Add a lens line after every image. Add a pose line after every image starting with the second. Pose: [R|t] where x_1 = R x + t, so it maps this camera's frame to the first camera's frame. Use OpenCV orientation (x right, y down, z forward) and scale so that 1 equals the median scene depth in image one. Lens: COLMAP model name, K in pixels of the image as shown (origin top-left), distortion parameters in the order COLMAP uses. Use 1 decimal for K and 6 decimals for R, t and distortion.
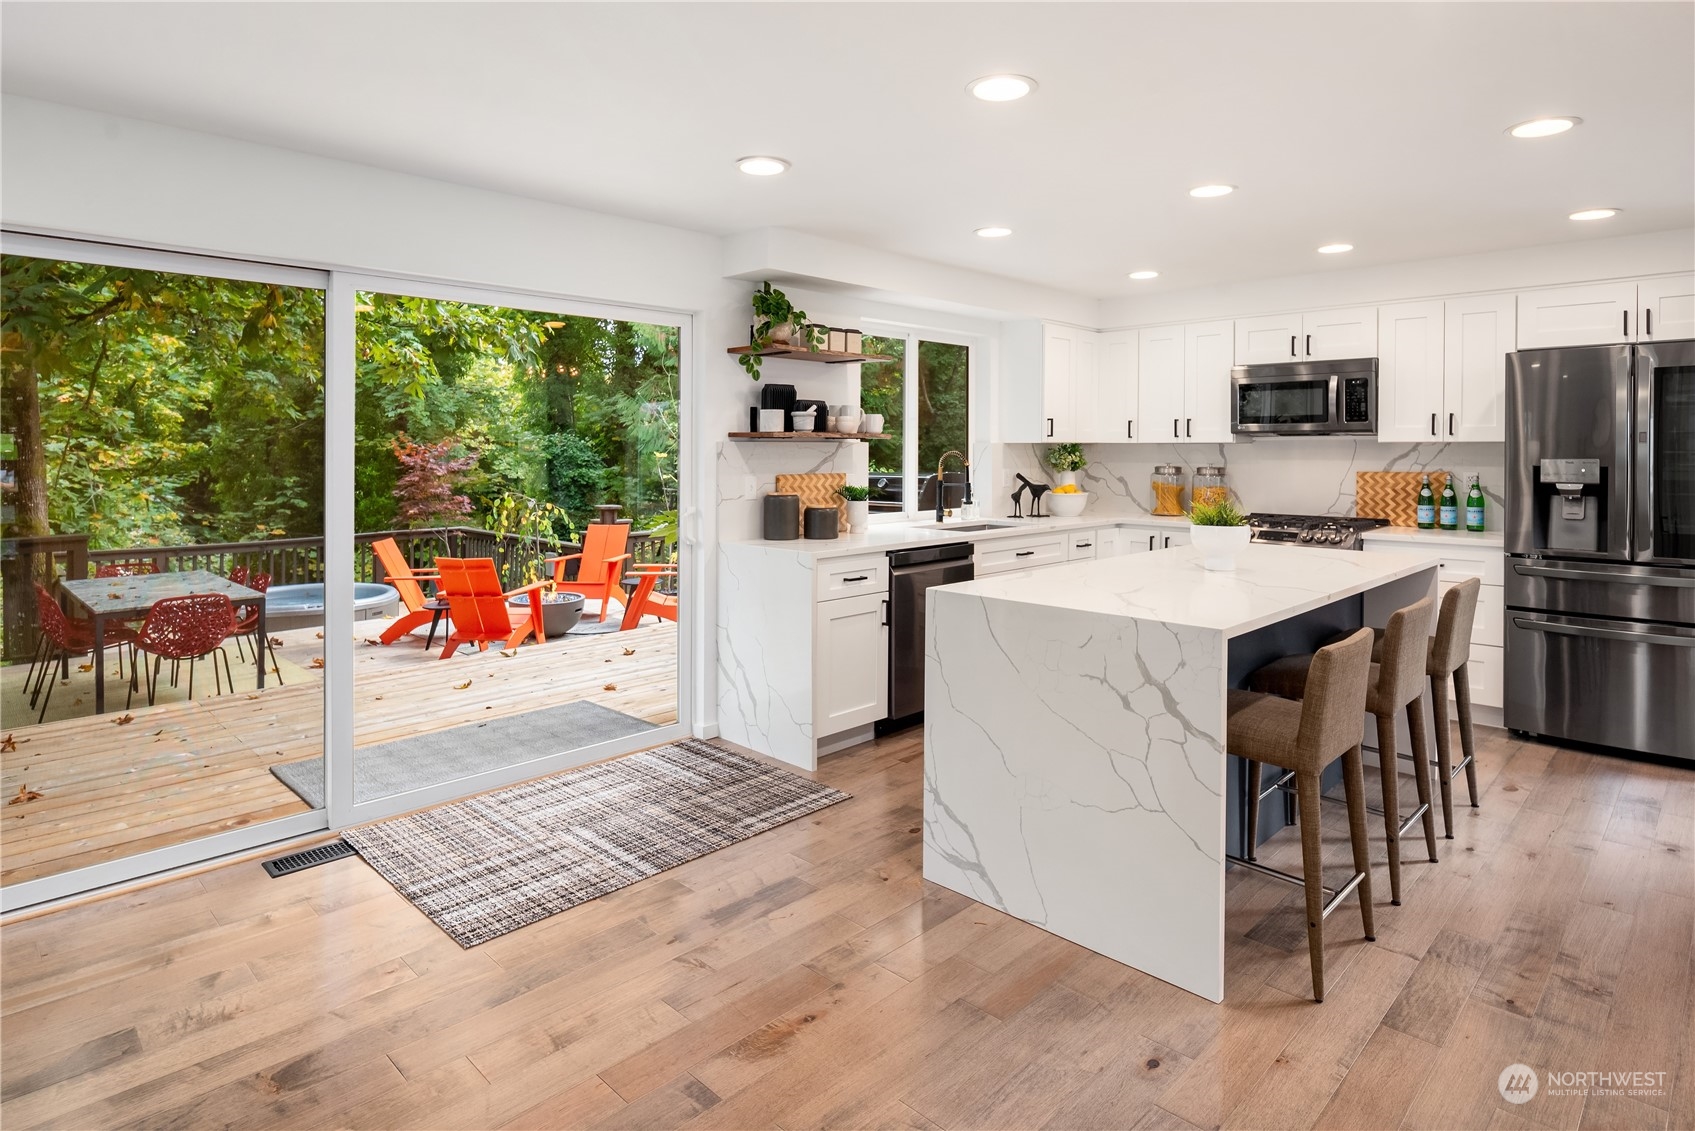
lens RADIAL K [[921.0, 0, 836.5], [0, 921.0, 454.7], [0, 0, 1]] dist [-0.019098, -0.000695]
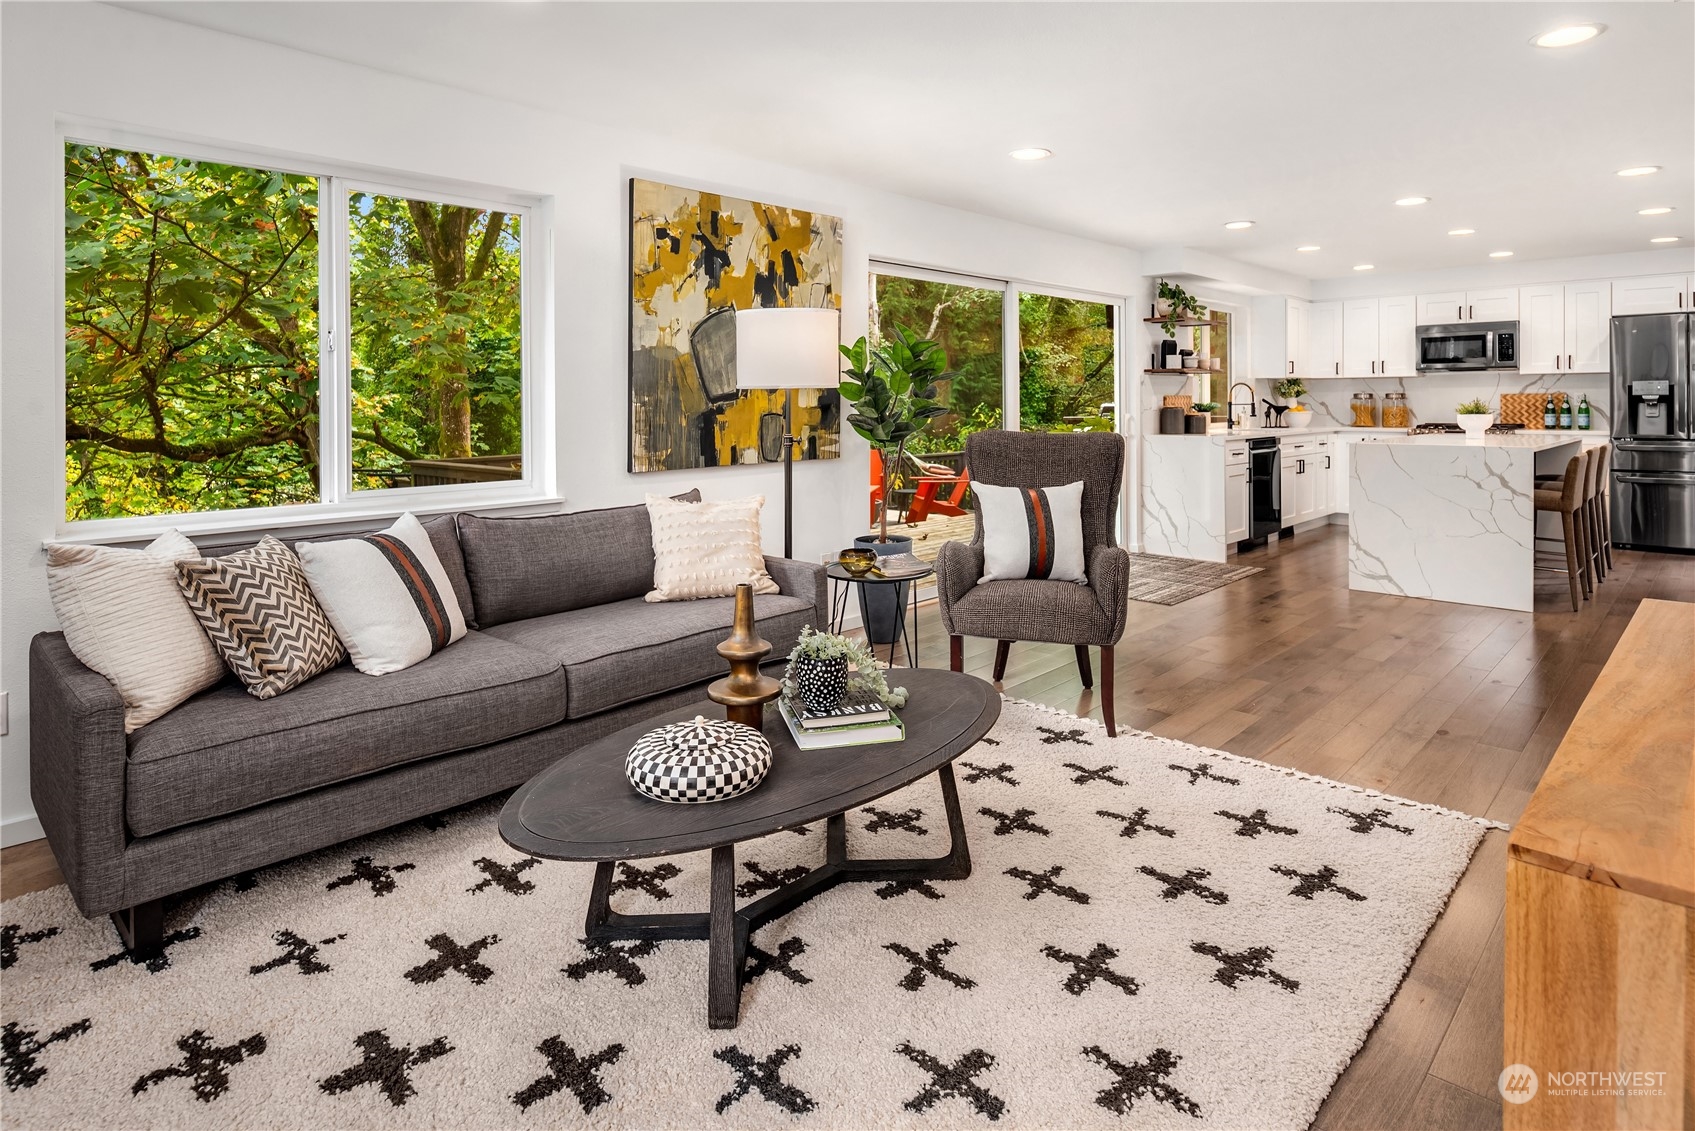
lens RADIAL K [[921.0, 0, 832.5], [0, 921.0, 409.2], [0, 0, 1]] dist [-0.019098, -0.000695]
pose [[0.999969, -0.006999, 0.003521, -0.633111], [0.006995, 0.999975, 0.001048, 0.038731], [-0.003529, -0.001023, 0.999993, -0.599616]]
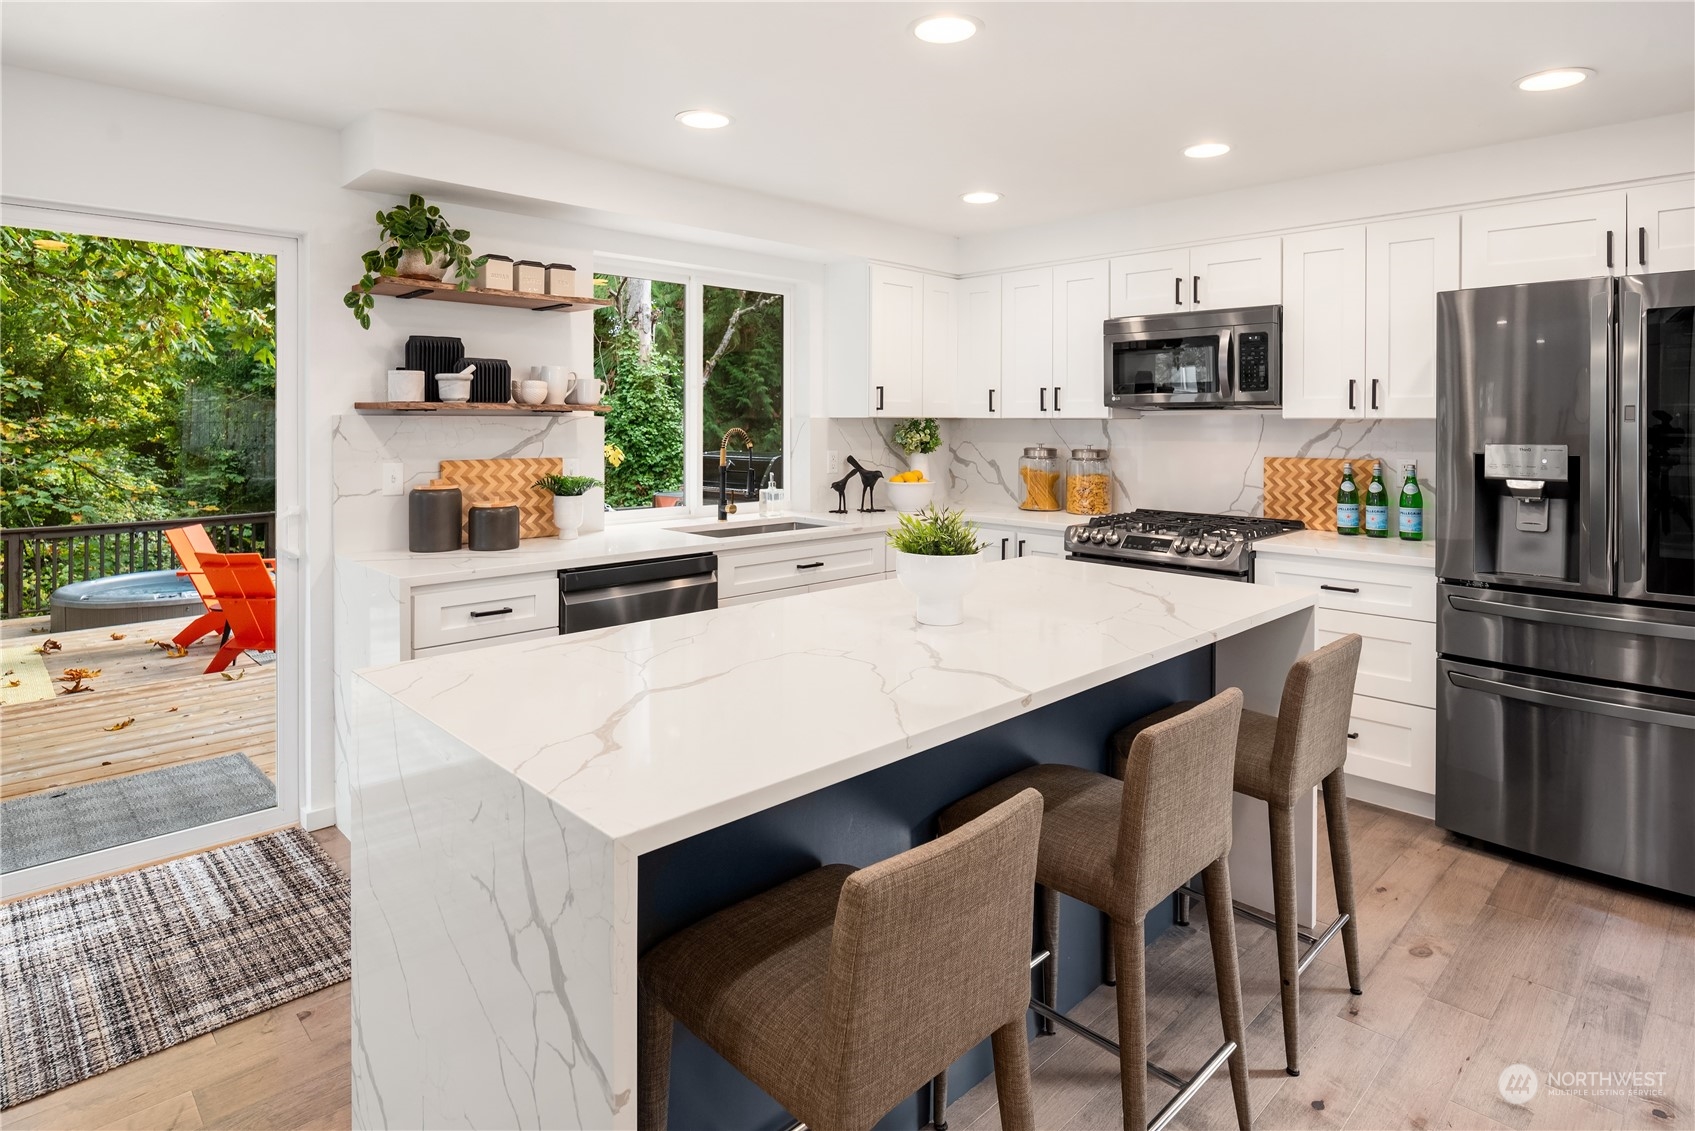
lens RADIAL K [[921.0, 0, 852.5], [0, 921.0, 419.4], [0, 0, 1]] dist [-0.019098, -0.000695]
pose [[0.999981, 0.003032, -0.005436, 0.257094], [-0.003079, 0.999956, -0.008818, -0.005447], [0.005409, 0.008835, 0.999946, 0.262746]]
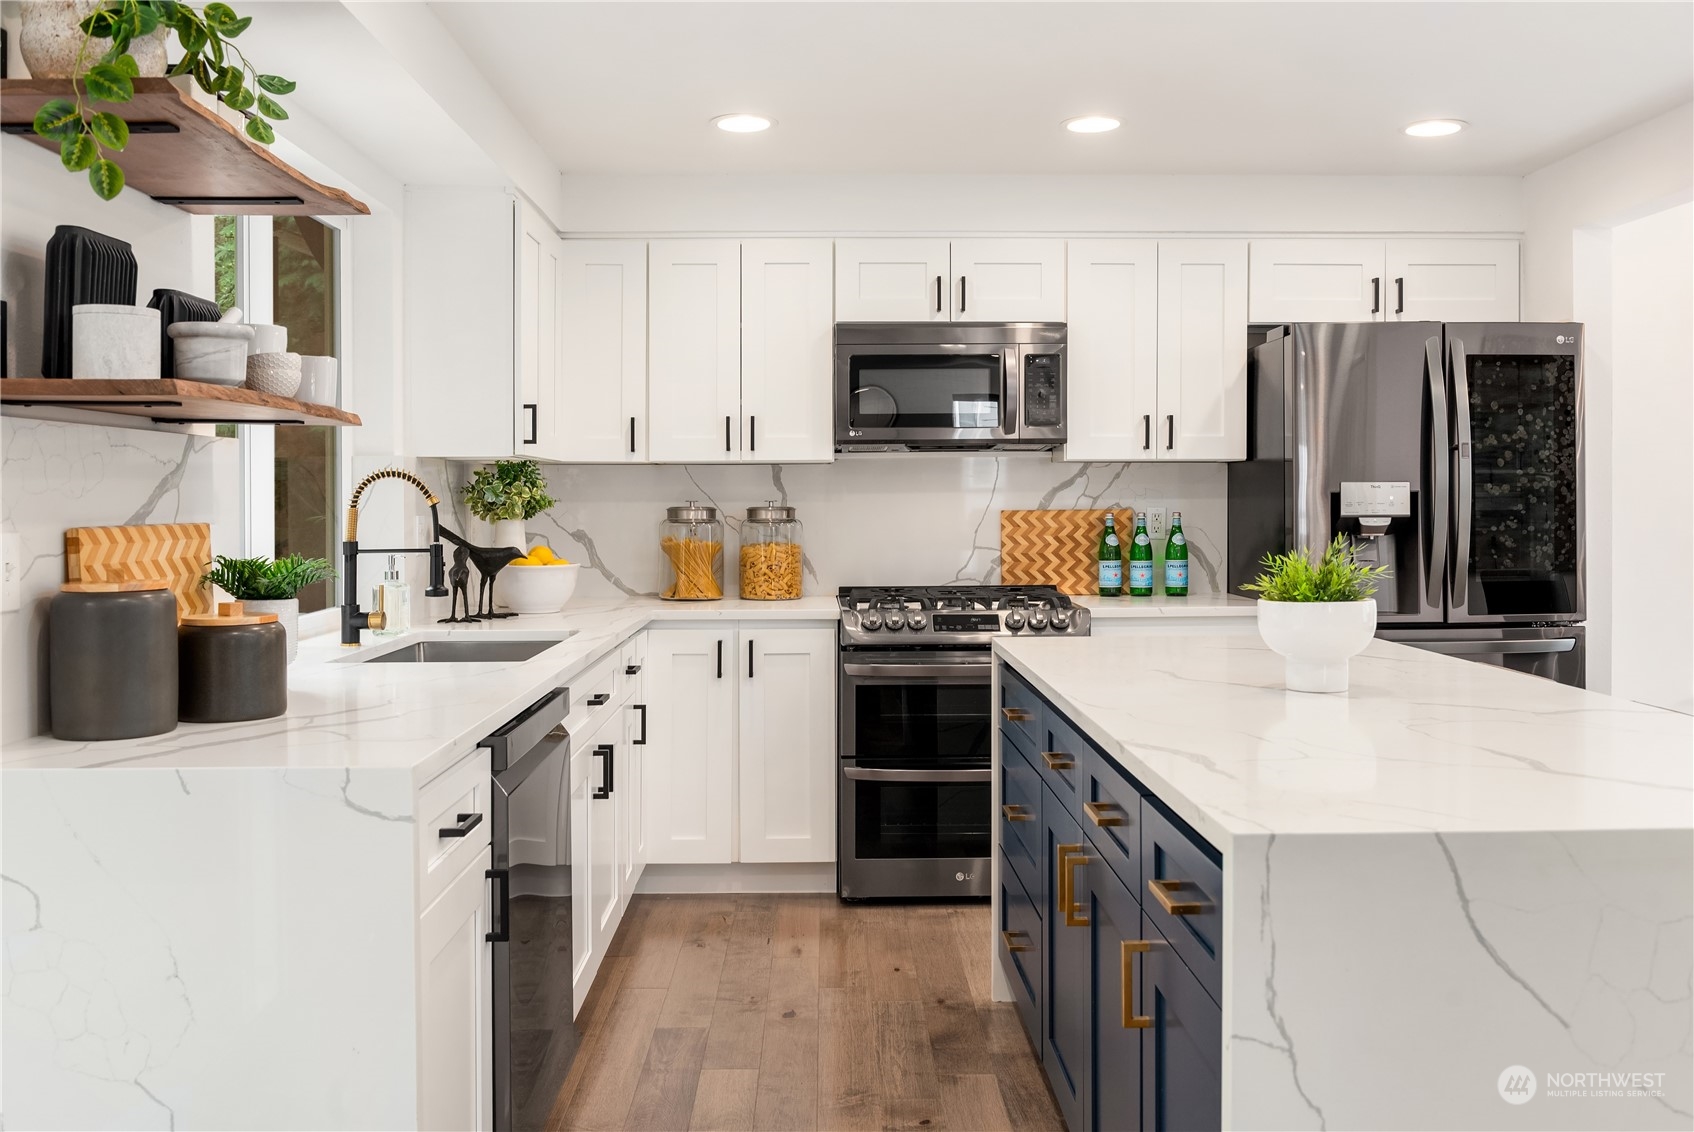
lens RADIAL K [[1429.0, 0, 846.8], [0, 1429.0, 520.6], [0, 0, 1]] dist [0.000289, 0.007052]
pose [[0.683701, -0.014228, 0.729624, -0.224019], [0.010236, 0.999899, 0.009906, 0.016634], [-0.729691, 0.000695, 0.683777, 0.470296]]
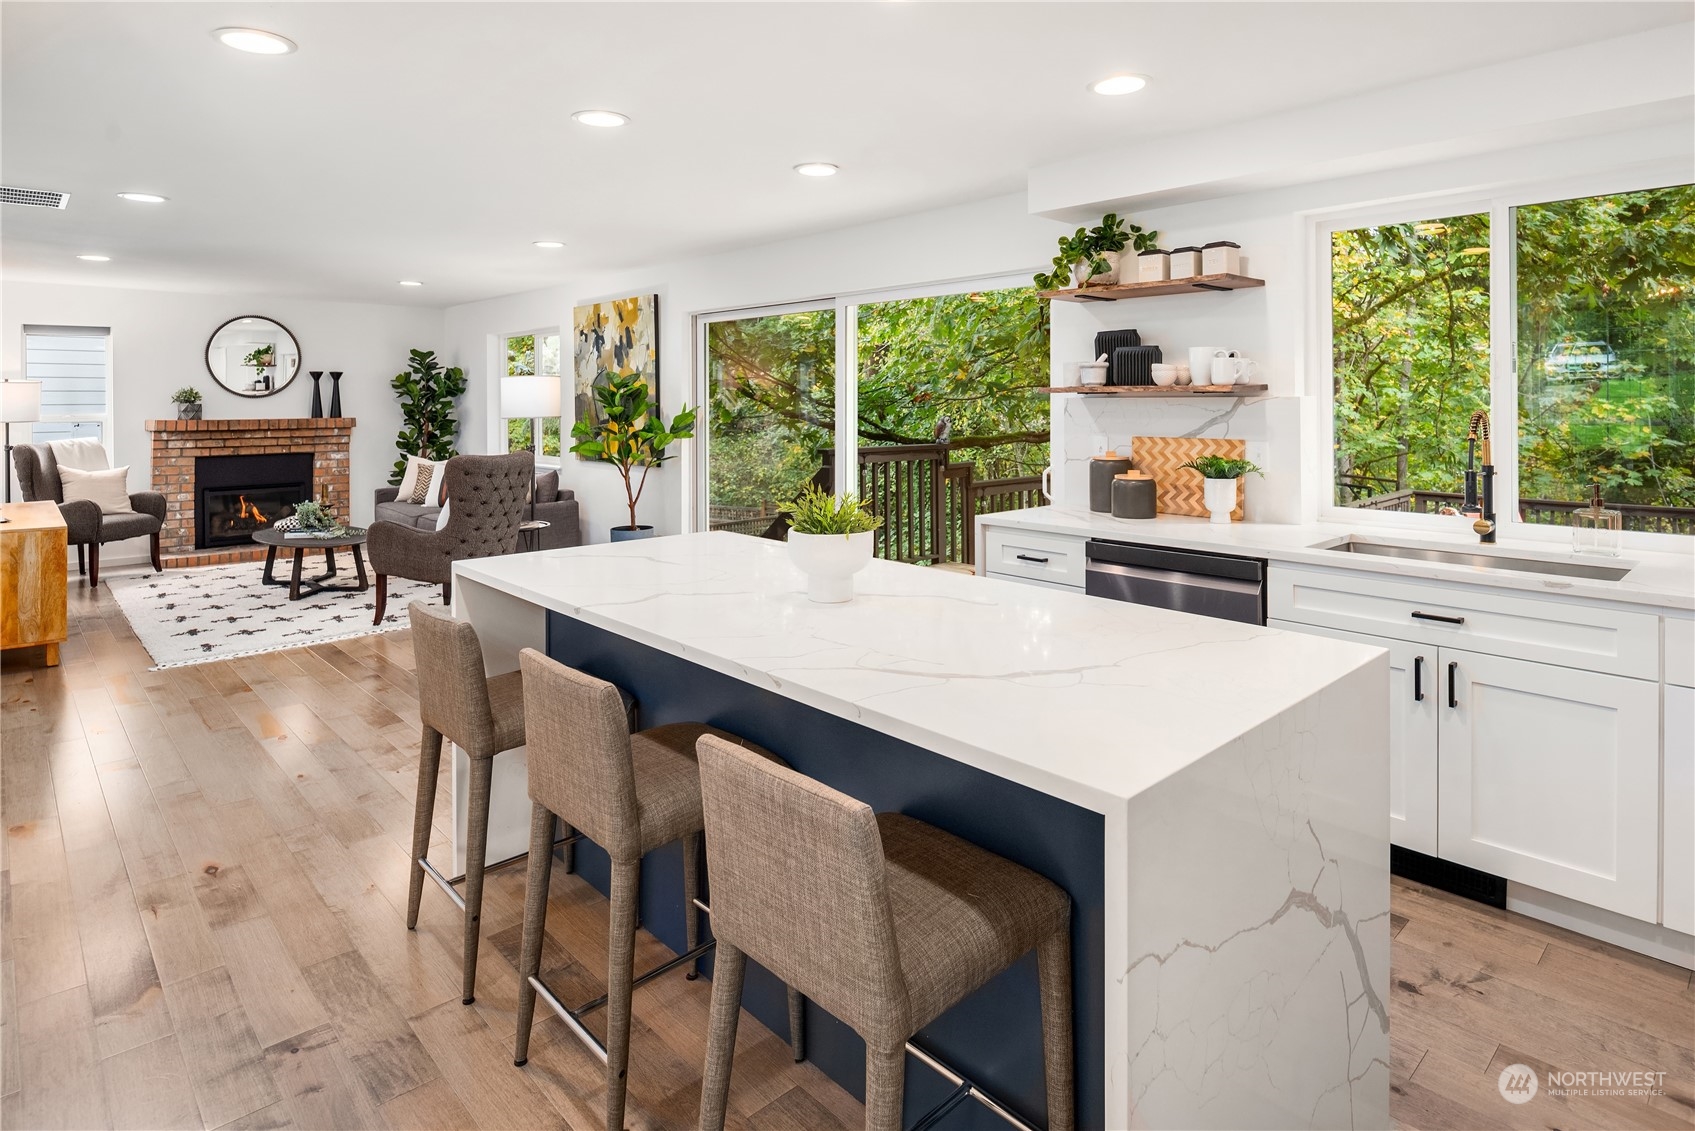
lens RADIAL K [[921.0, 0, 853.2], [0, 921.0, 411.9], [0, 0, 1]] dist [-0.019098, -0.000695]
pose [[-0.031315, 0.011345, -0.999445, 0.755280], [-0.007225, 0.999907, 0.011577, -0.008371], [0.999483, 0.007584, -0.031230, 0.741519]]
